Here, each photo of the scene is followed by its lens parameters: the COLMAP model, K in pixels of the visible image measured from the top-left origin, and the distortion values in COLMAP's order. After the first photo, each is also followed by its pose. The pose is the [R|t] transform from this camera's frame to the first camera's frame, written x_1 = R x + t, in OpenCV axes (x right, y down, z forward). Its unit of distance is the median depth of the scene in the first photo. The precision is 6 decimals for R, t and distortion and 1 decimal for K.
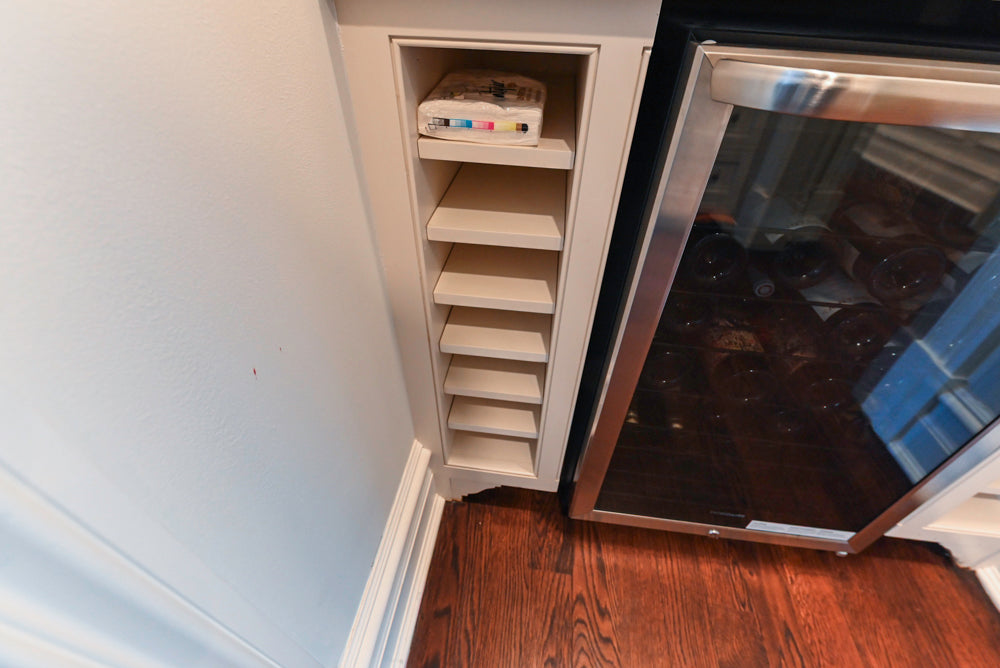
lens RADIAL K [[403.5, 0, 496.4], [0, 403.5, 315.2], [0, 0, 1]] dist [-0.023228, -0.000059]
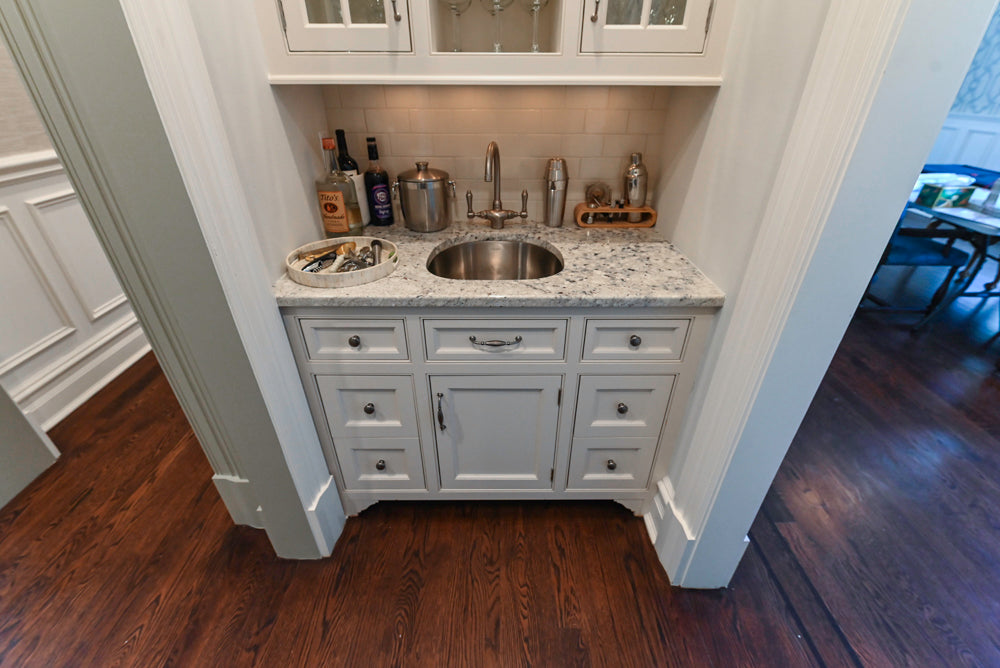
lens RADIAL K [[416.7, 0, 502.6], [0, 416.7, 328.5], [0, 0, 1]] dist [0.007413, -0.007903]
pose [[0.989339, -0.082505, 0.120009, 0.424598], [0.099288, 0.984966, -0.141365, -0.008020], [-0.106541, 0.151773, 0.982656, -1.064823]]
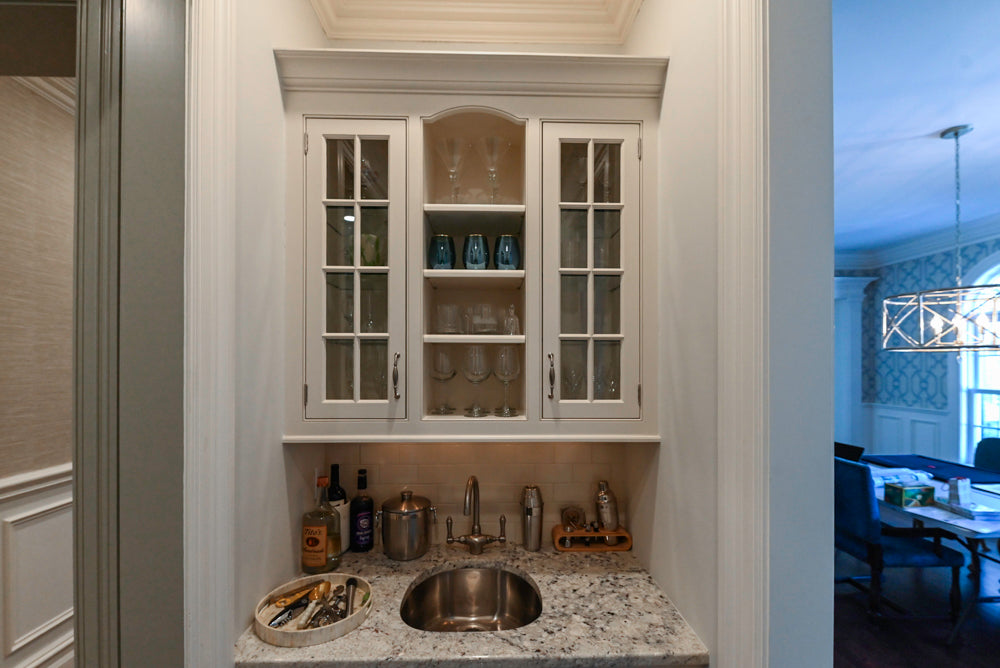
lens RADIAL K [[435.1, 0, 500.2], [0, 435.1, 362.5], [0, 0, 1]] dist [0.002194, -0.005345]
pose [[0.985393, -0.010359, 0.169981, 0.449196], [0.115349, 0.774904, -0.621464, -0.174248], [-0.125281, 0.631994, 0.764780, -1.376253]]
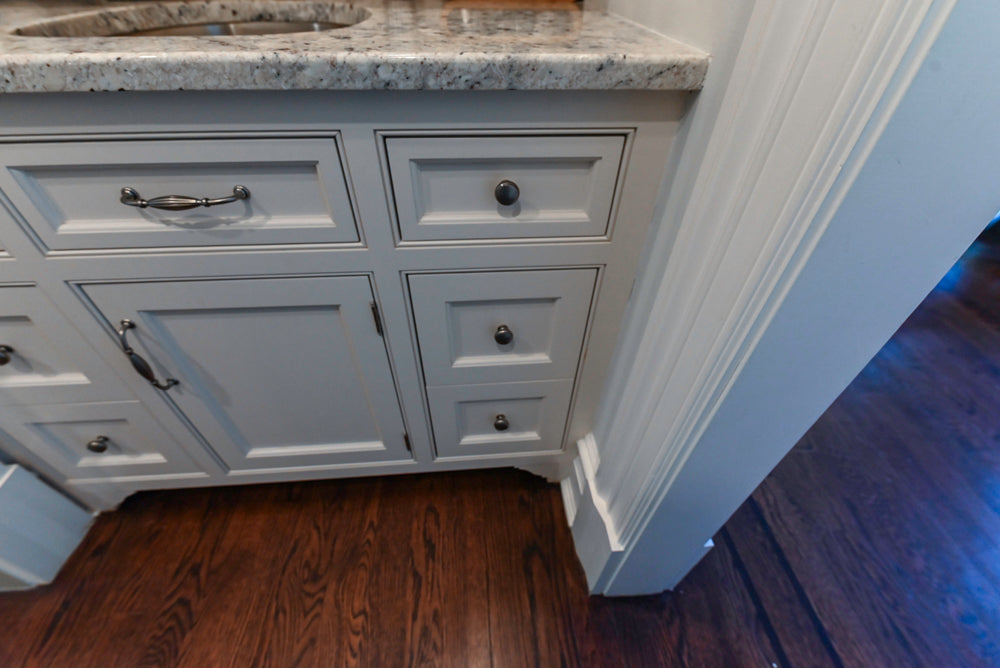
lens RADIAL K [[413.7, 0, 502.9], [0, 413.7, 323.3], [0, 0, 1]] dist [-0.002668, -0.005499]
pose [[0.975309, -0.142862, 0.168415, 0.947783], [0.133291, 0.988817, 0.066884, 0.037593], [-0.176087, -0.042784, 0.983444, -0.264165]]
